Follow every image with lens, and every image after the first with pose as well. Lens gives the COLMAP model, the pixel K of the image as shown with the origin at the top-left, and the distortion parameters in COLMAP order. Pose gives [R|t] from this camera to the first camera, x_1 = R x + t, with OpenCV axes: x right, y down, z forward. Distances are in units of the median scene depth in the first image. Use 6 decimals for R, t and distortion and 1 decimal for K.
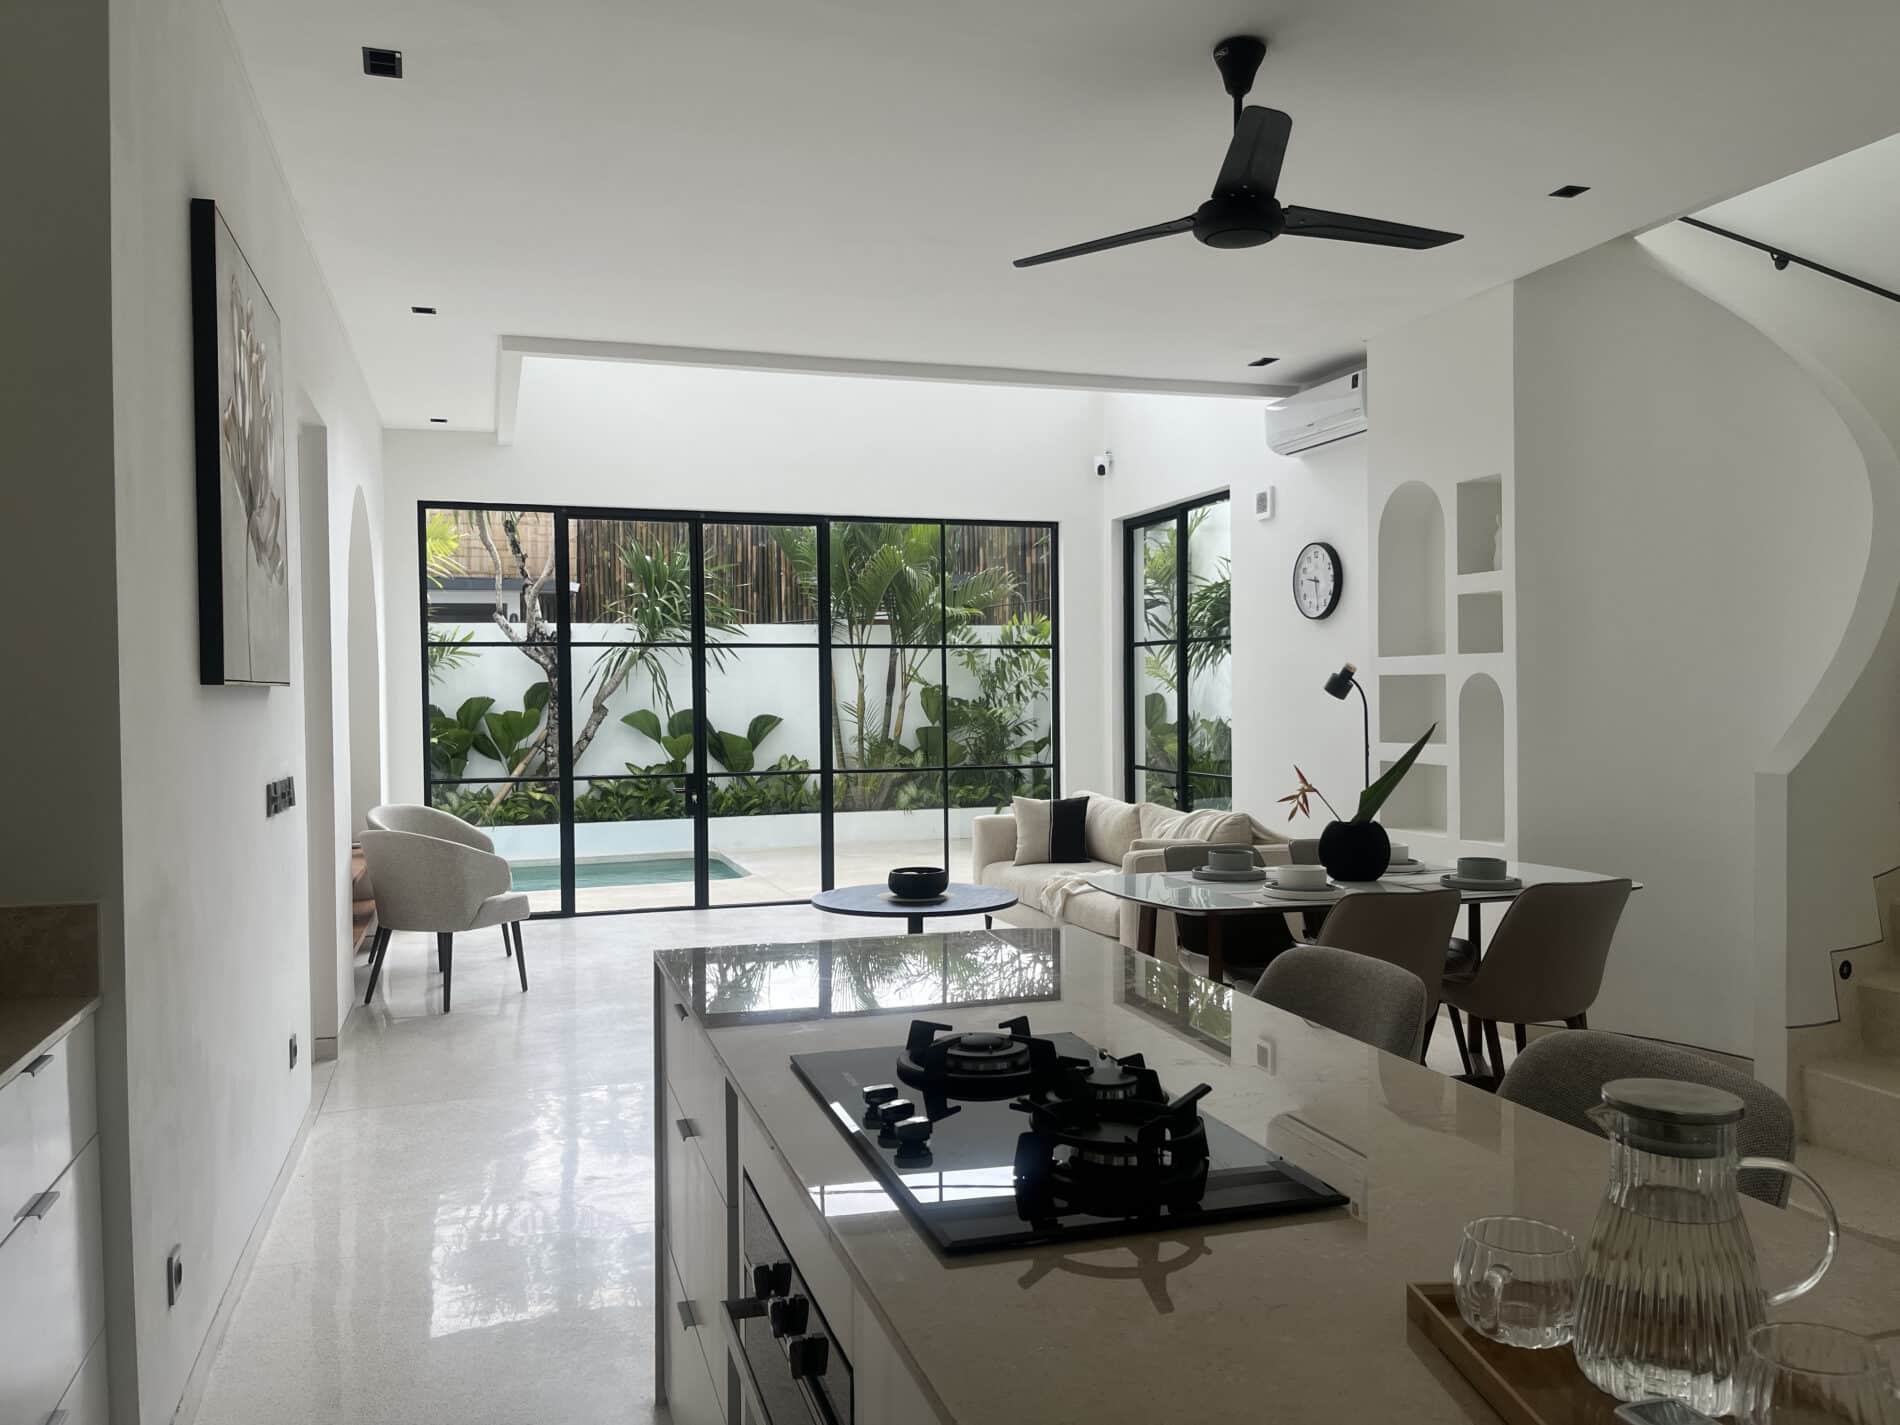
lens RADIAL K [[1431.9, 0, 952.6], [0, 1431.9, 724.9], [0, 0, 1]] dist [0.052246, -0.081600]
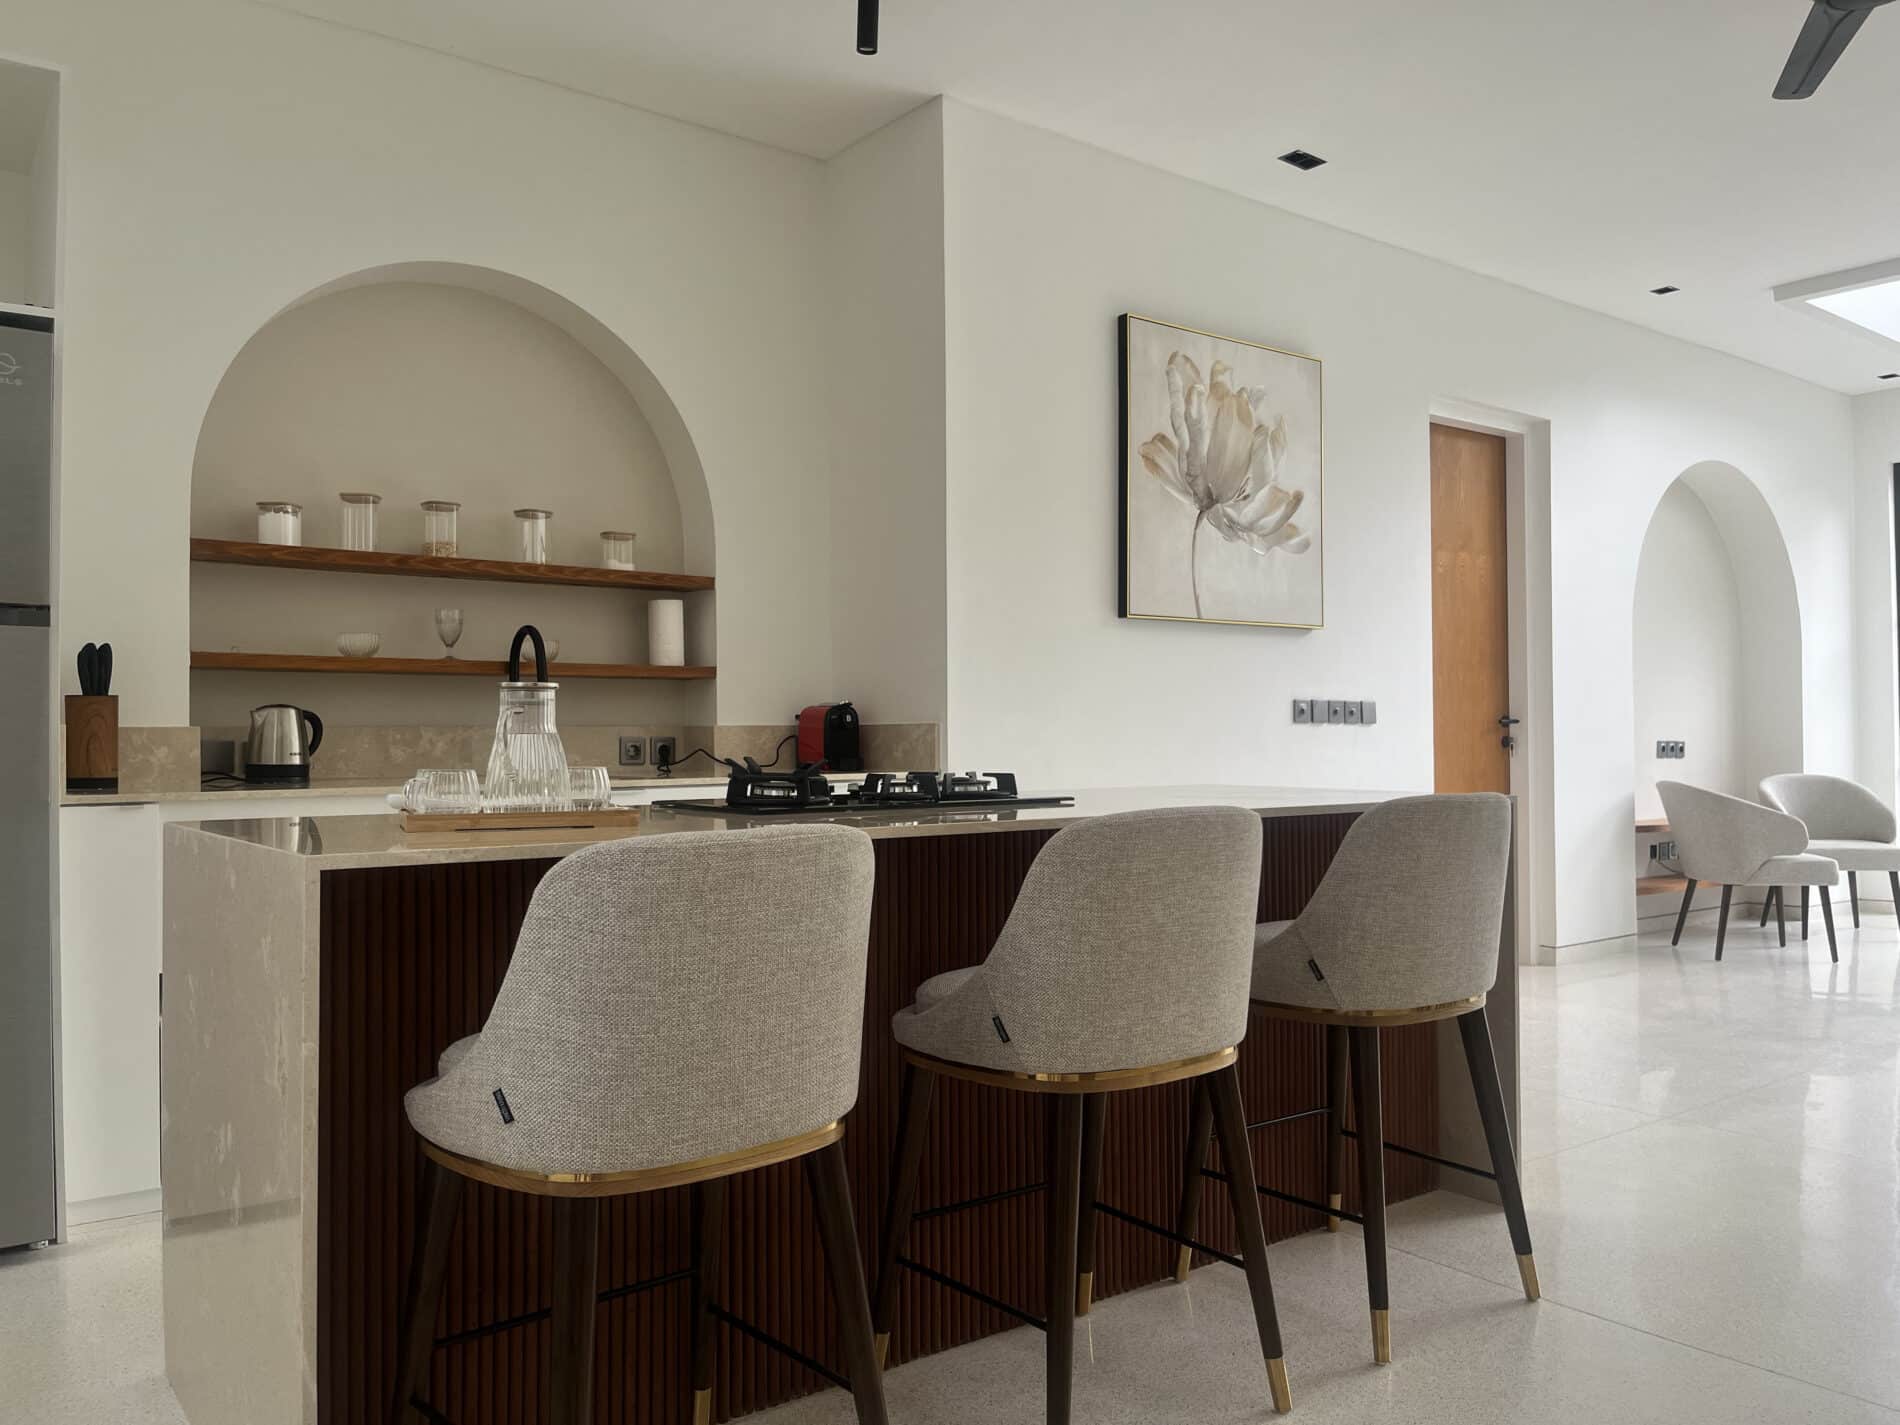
lens RADIAL K [[1431.9, 0, 951.7], [0, 1431.9, 714.9], [0, 0, 1]] dist [0.052246, -0.081600]
pose [[0.331565, -0.009113, -0.943388, 0.291992], [-0.019738, 0.999667, -0.016594, 0.034873], [0.943226, 0.024122, 0.331275, 0.095556]]
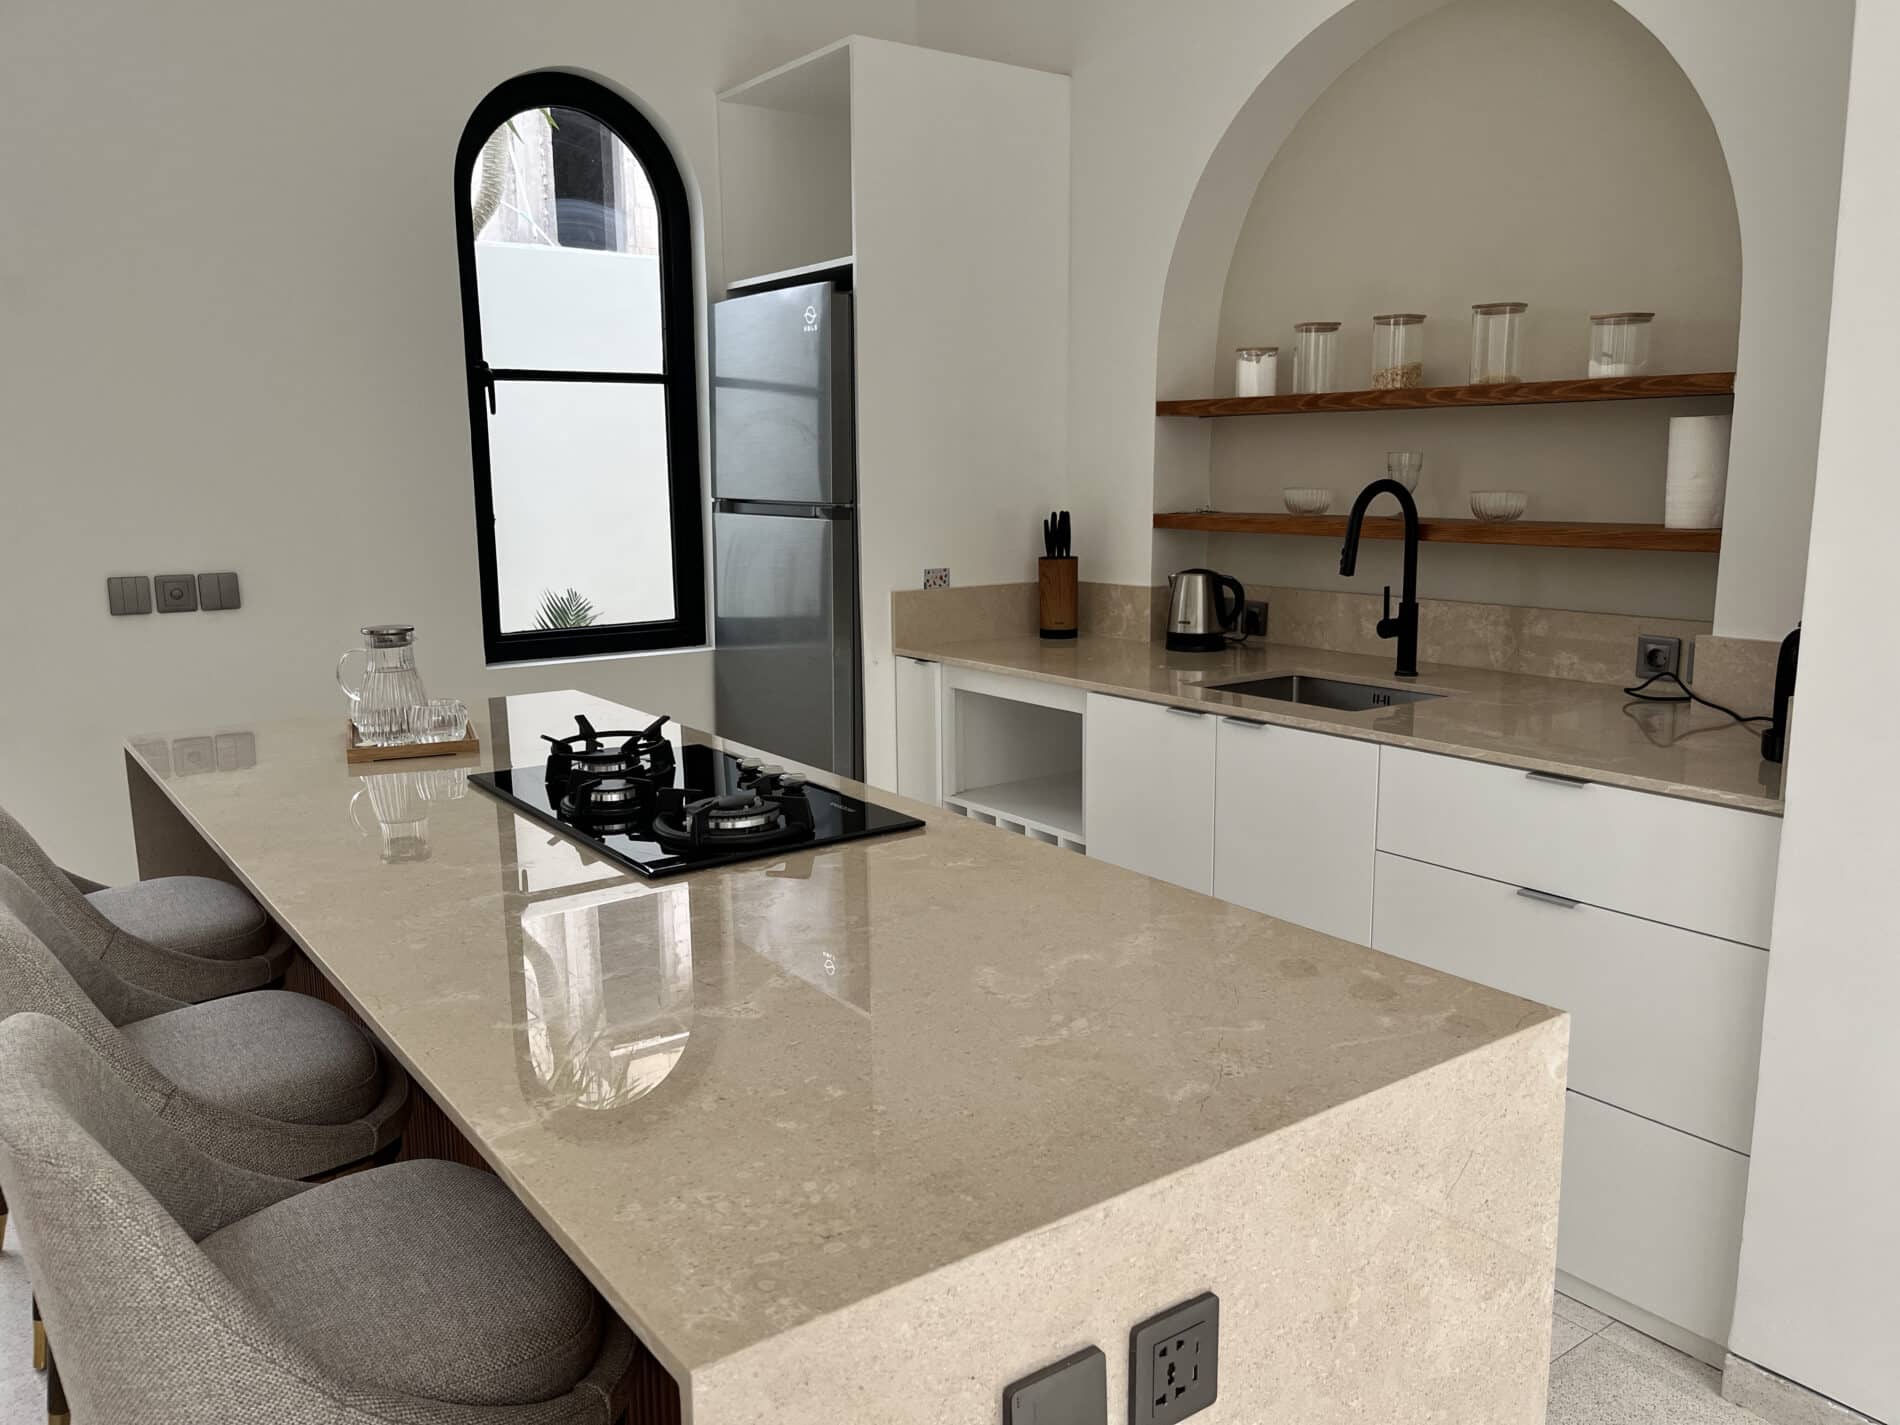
lens RADIAL K [[1431.9, 0, 963.4], [0, 1431.9, 723.5], [0, 0, 1]] dist [0.052246, -0.081600]
pose [[-0.945385, 0.074520, -0.317323, 0.036018], [0.008237, 0.978666, 0.205291, -0.010586], [0.325852, 0.191465, -0.925830, 0.399509]]
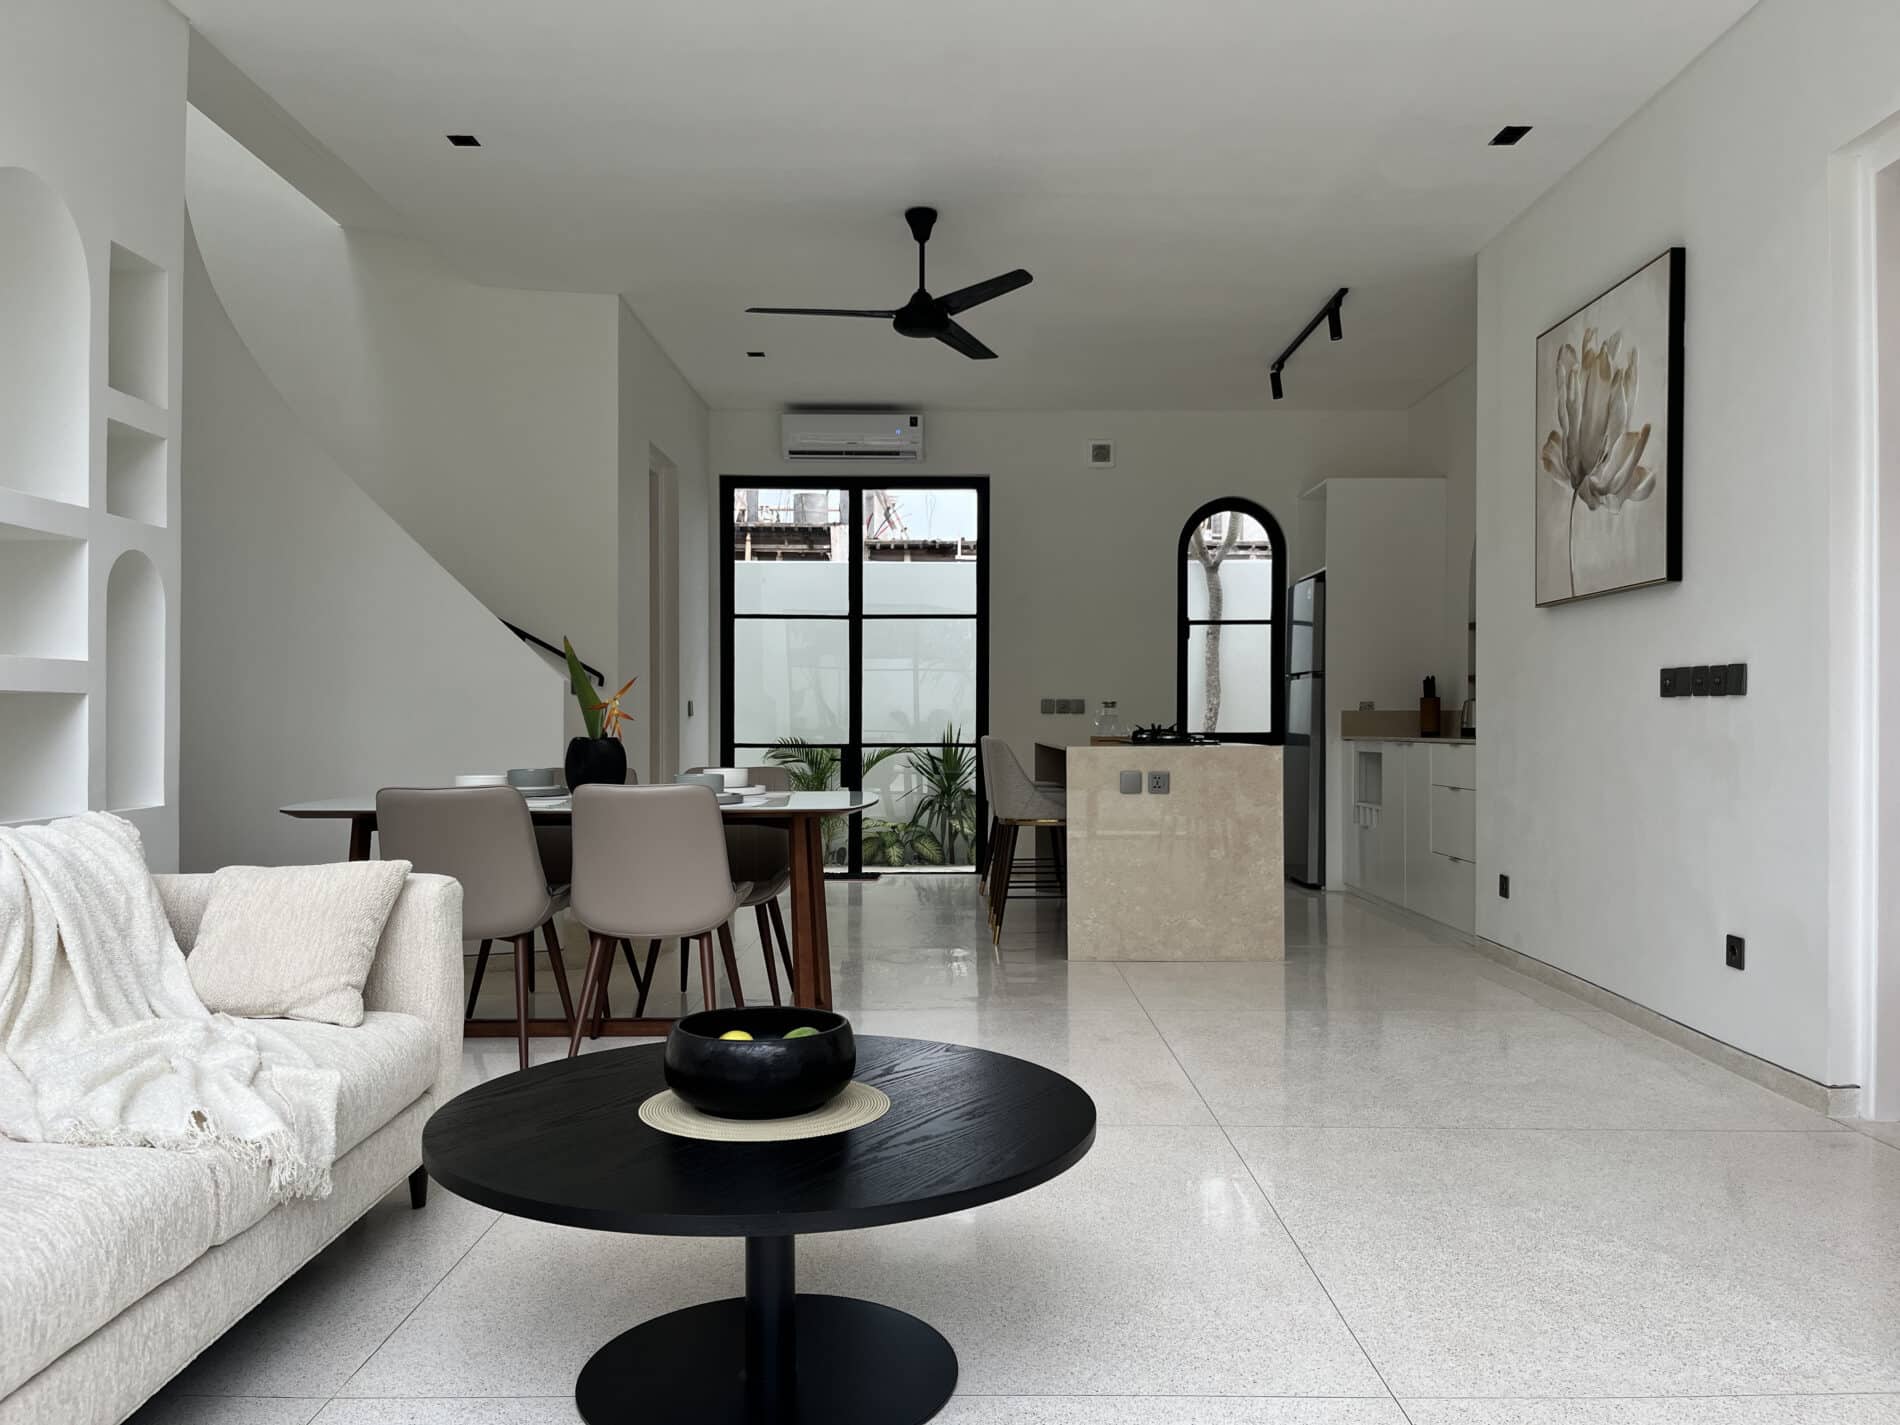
lens RADIAL K [[1431.9, 0, 945.9], [0, 1431.9, 727.9], [0, 0, 1]] dist [0.052246, -0.081600]
pose [[-0.952044, 0.008515, 0.305844, -0.114191], [0.016490, 0.999588, 0.023502, 0.021247], [-0.305518, 0.027418, -0.951791, 0.935166]]
